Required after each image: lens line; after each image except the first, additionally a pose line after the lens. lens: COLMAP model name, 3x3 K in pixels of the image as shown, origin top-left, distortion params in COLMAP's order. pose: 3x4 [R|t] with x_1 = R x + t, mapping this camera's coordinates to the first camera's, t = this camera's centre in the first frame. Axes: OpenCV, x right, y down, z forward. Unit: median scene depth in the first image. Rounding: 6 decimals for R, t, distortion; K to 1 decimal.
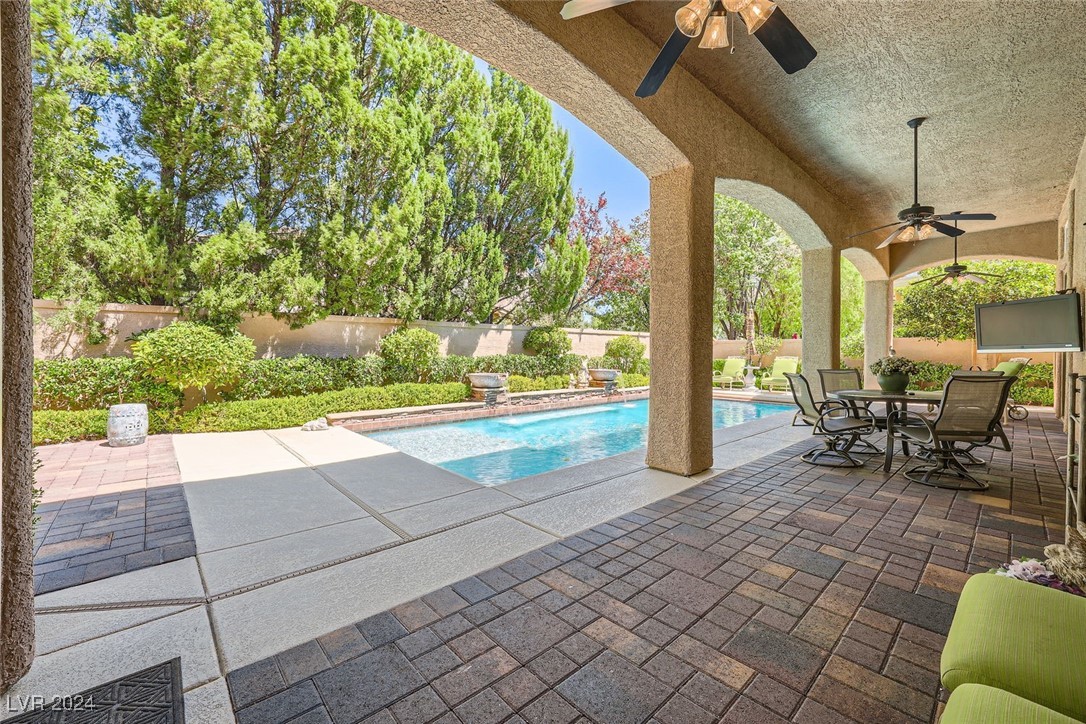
lens RADIAL K [[431.2, 0, 543.0], [0, 431.2, 355.3], [0, 0, 1]] dist [-0.014274, 0.003521]
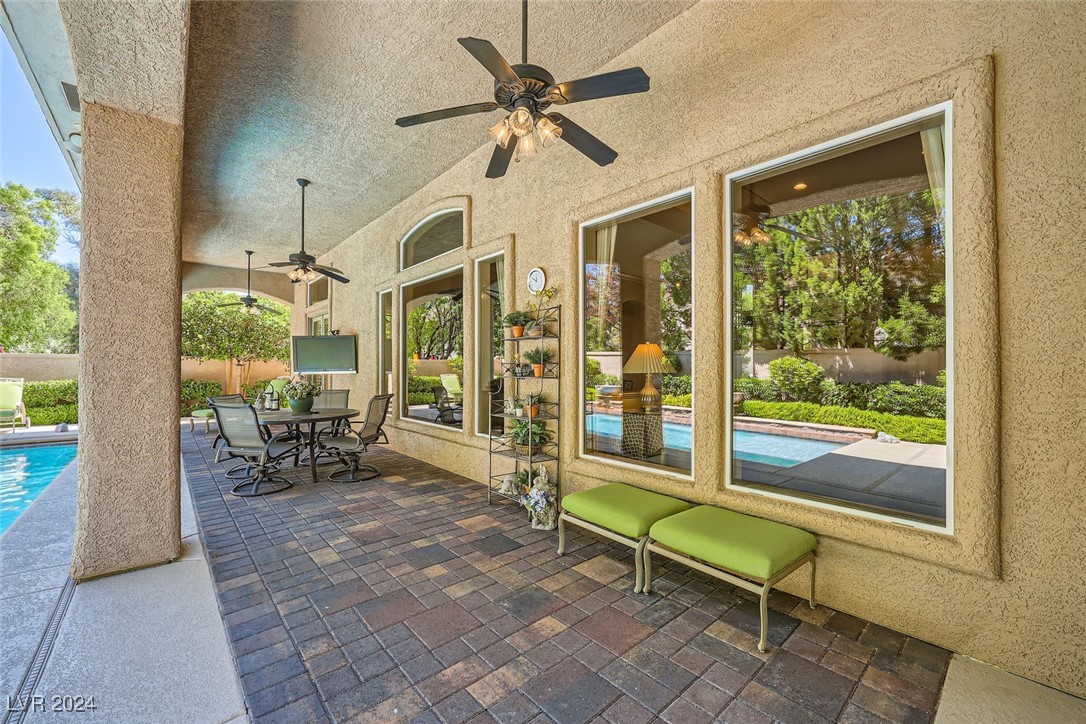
lens RADIAL K [[431.2, 0, 543.0], [0, 431.2, 367.1], [0, 0, 1]] dist [-0.014274, 0.003521]
pose [[0.022117, -0.000712, 0.999755, -0.478596], [0.005109, 0.999987, 0.000600, -0.050009], [-0.999742, 0.005094, 0.022120, 0.498686]]
